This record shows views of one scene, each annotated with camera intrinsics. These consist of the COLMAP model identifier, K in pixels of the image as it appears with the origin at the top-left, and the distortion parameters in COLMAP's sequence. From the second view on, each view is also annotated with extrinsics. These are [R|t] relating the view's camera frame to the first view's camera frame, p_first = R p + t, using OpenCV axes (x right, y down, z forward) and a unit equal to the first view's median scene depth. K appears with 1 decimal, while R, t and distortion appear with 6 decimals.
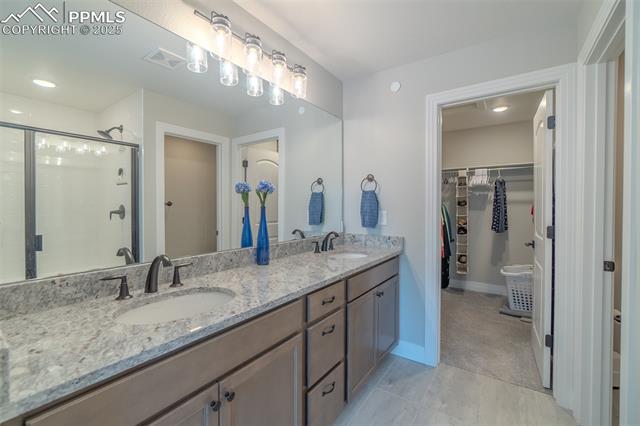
lens RADIAL K [[277.7, 0, 317.1], [0, 277.7, 210.7], [0, 0, 1]] dist [-0.001459, 0.000430]
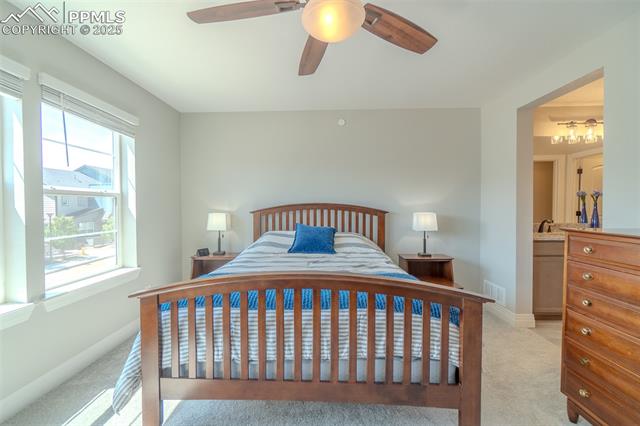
lens RADIAL K [[276.0, 0, 314.7], [0, 276.0, 211.1], [0, 0, 1]] dist [-0.004516, 0.000108]
pose [[0.541334, 0.018270, -0.840609, 0.282232], [-0.007923, 0.999830, 0.016629, 0.018147], [0.840771, -0.002341, 0.541387, -1.332235]]
